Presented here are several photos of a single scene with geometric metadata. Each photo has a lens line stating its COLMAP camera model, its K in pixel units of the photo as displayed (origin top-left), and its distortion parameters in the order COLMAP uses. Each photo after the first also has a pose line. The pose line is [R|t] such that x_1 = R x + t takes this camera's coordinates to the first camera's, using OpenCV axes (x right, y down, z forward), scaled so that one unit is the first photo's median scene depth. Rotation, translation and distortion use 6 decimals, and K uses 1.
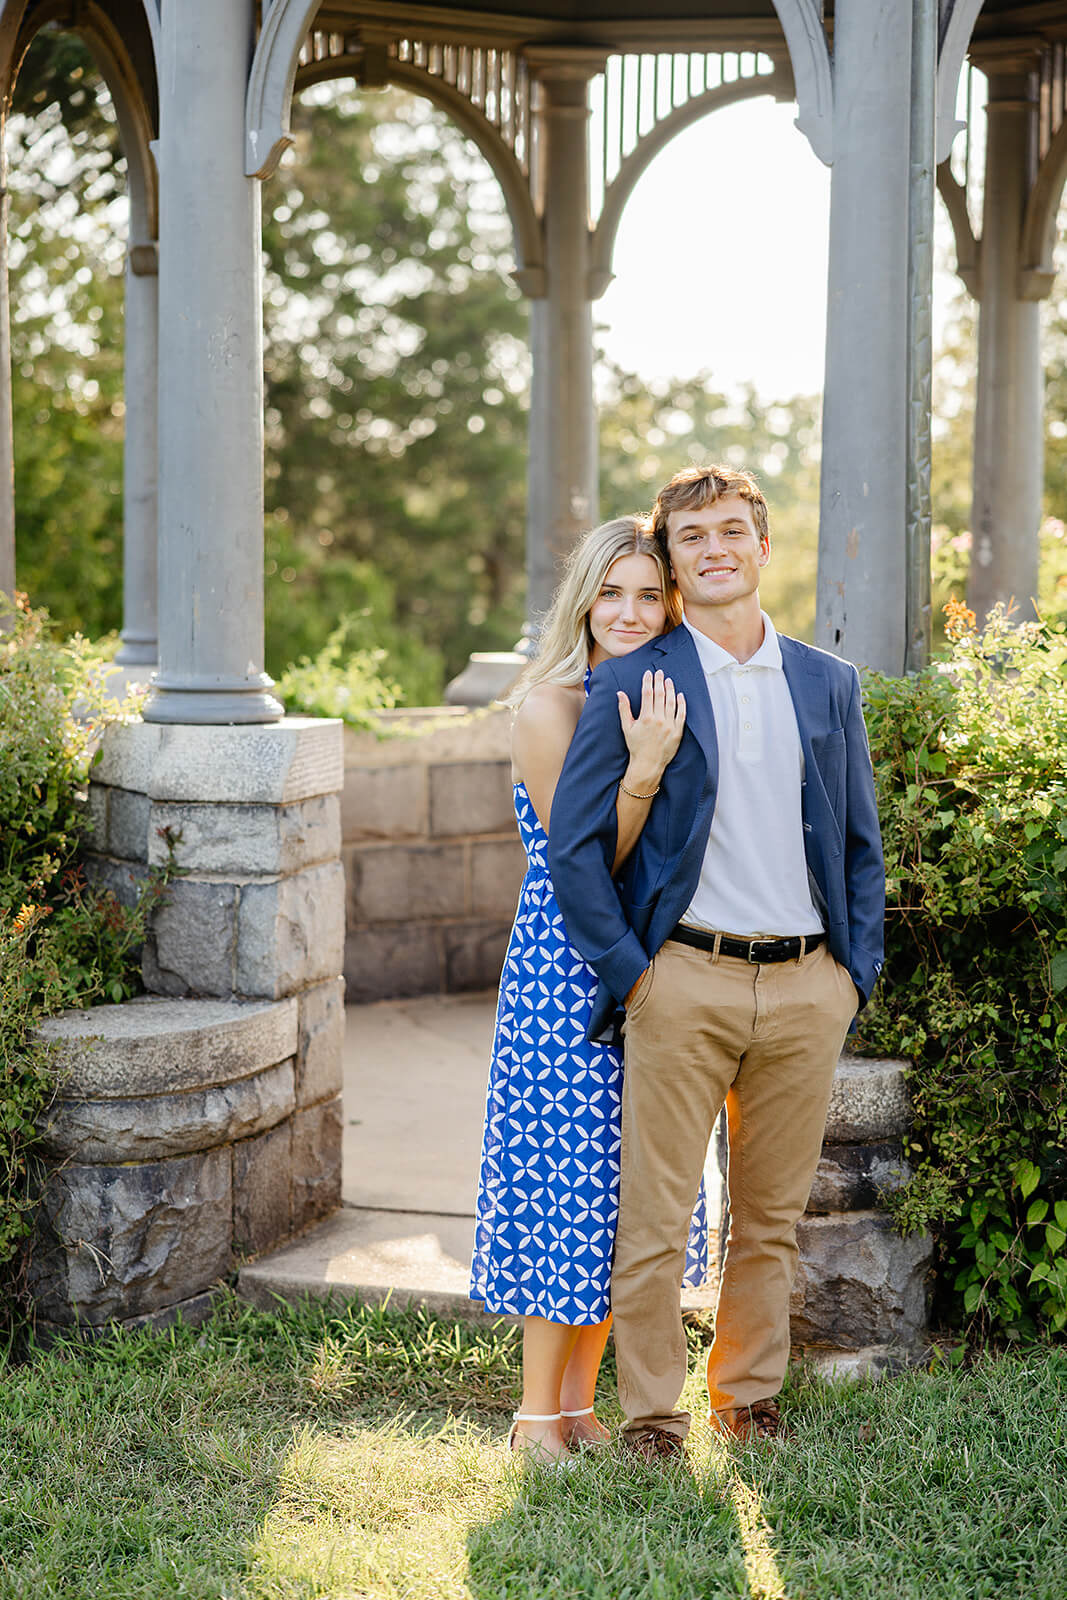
lens RADIAL K [[2776.4, 0, 533.5], [0, 2776.4, 800.0], [0, 0, 1]] dist [0.011914, -0.018521]
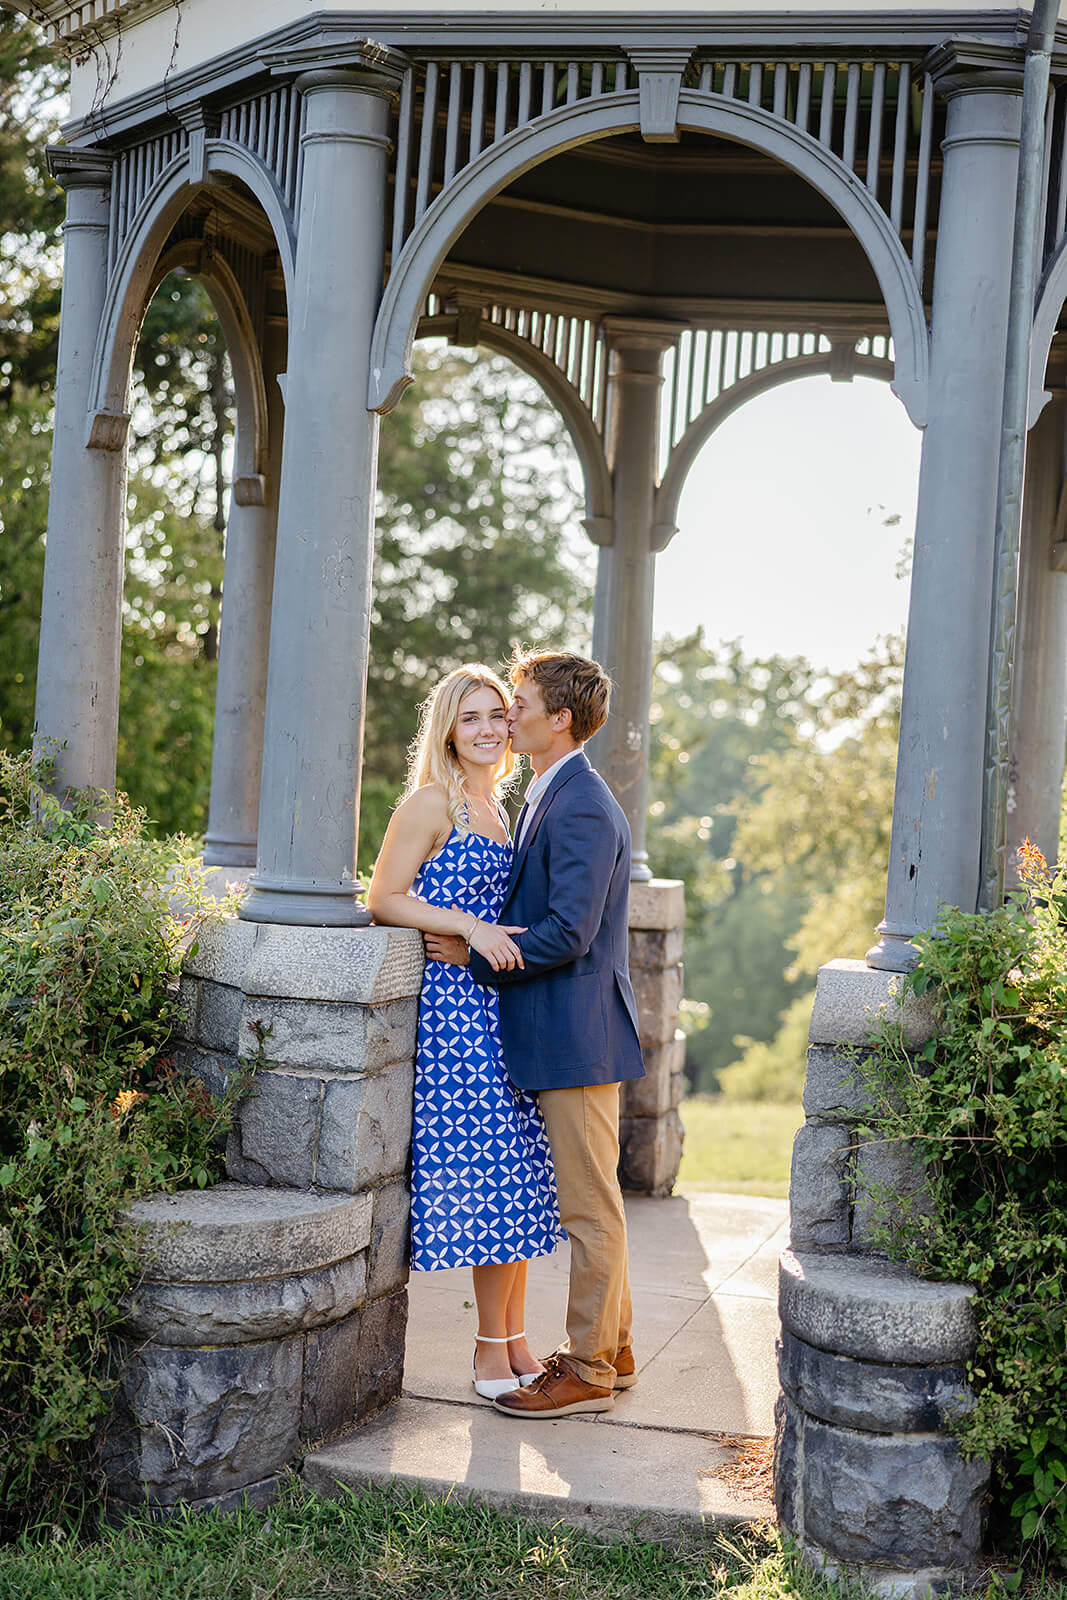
lens RADIAL K [[2475.5, 0, 530.4], [0, 2475.5, 840.2], [0, 0, 1]] dist [0.006371, 0.002992]
pose [[0.998692, 0.051120, 0.000968, -0.036495], [-0.050943, 0.996499, -0.066291, -0.001561], [-0.004354, 0.066155, 0.997800, 0.072229]]
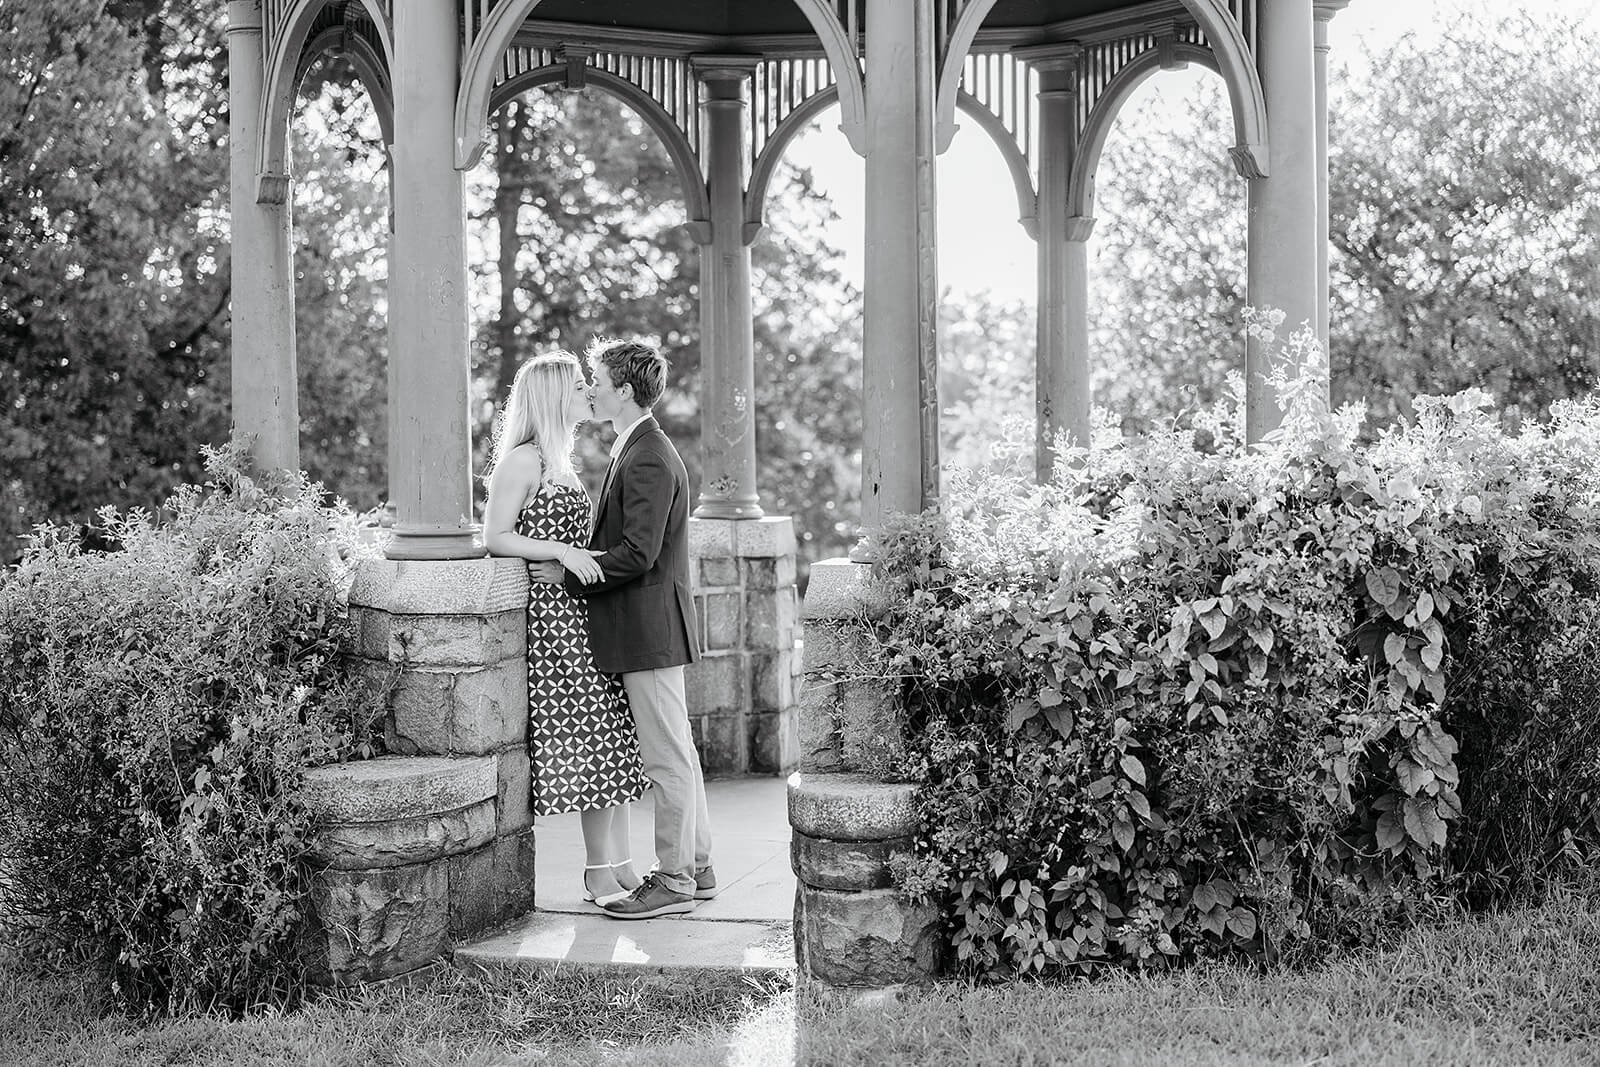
lens RADIAL K [[2475.5, 0, 800.0], [0, 2475.5, 533.5], [0, 0, 1]] dist [0.006371, 0.002992]
pose [[0.999877, -0.015574, -0.001629, 0.075284], [0.015461, 0.998375, -0.054842, 0.033075], [0.002480, 0.054811, 0.998494, -0.258902]]
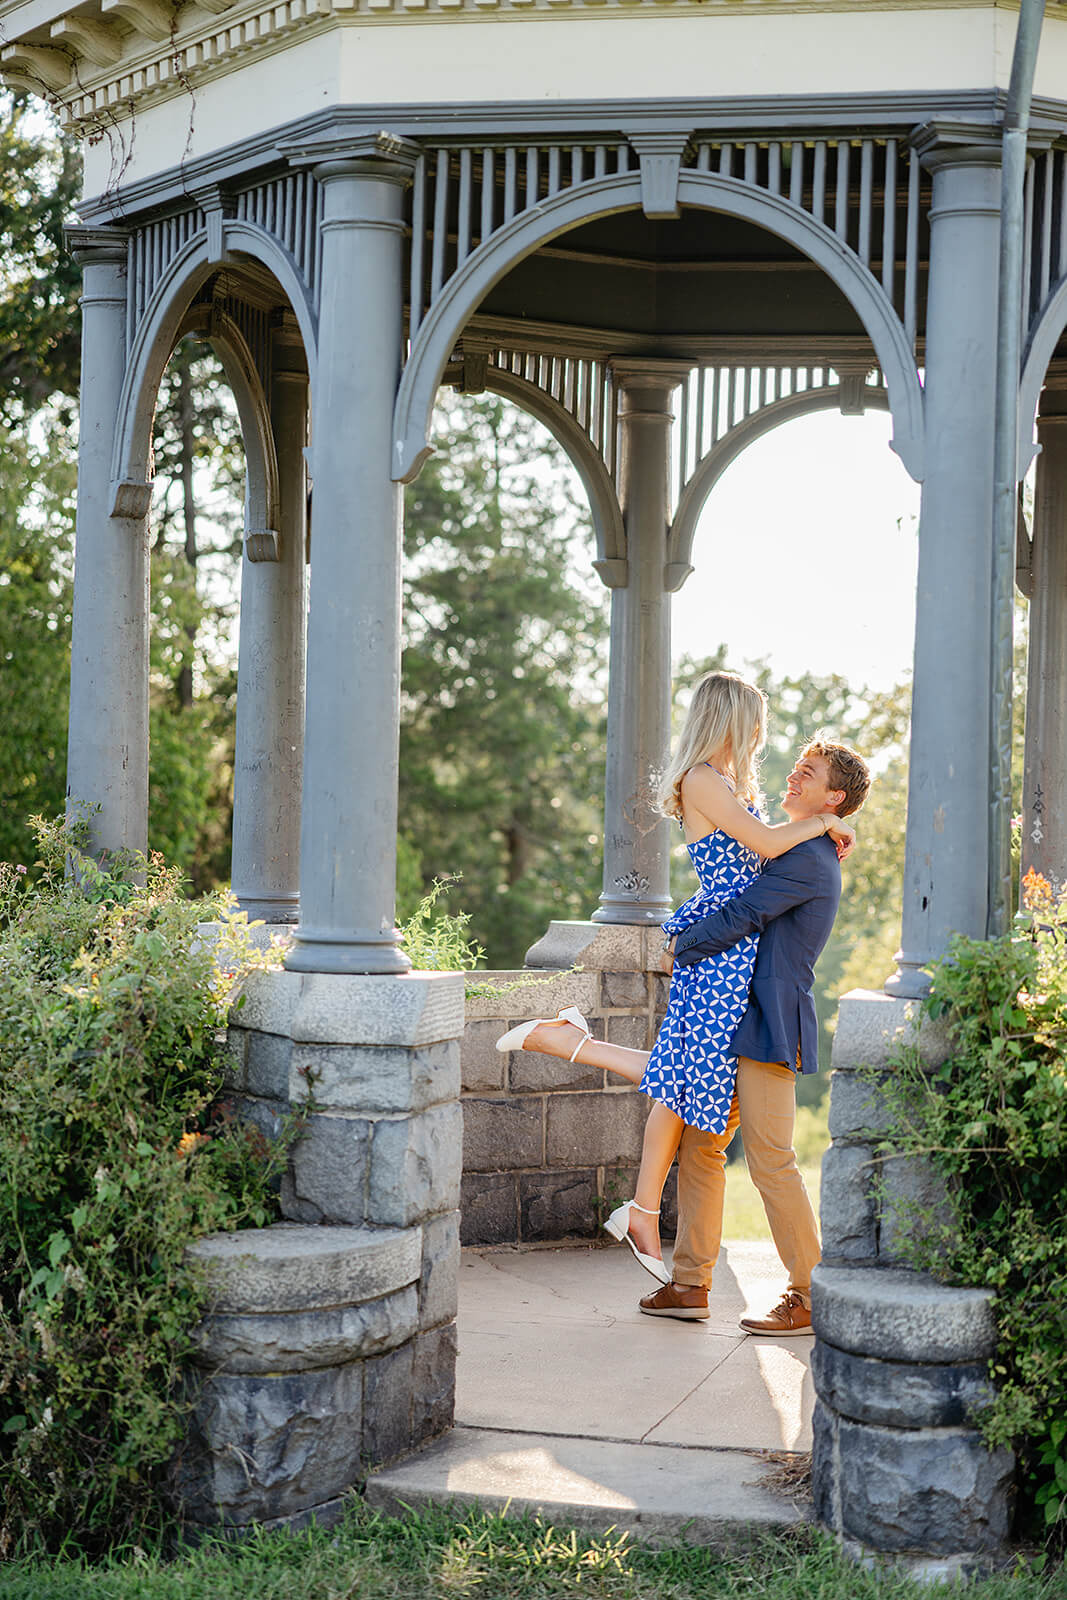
lens RADIAL K [[2806.7, 0, 526.4], [0, 2806.7, 828.8], [0, 0, 1]] dist [0.019399, -0.006591]
pose [[0.999829, 0.018118, -0.003628, -0.046219], [-0.018368, 0.995948, -0.088040, 0.013020], [0.002018, 0.088091, 0.996110, -0.115381]]
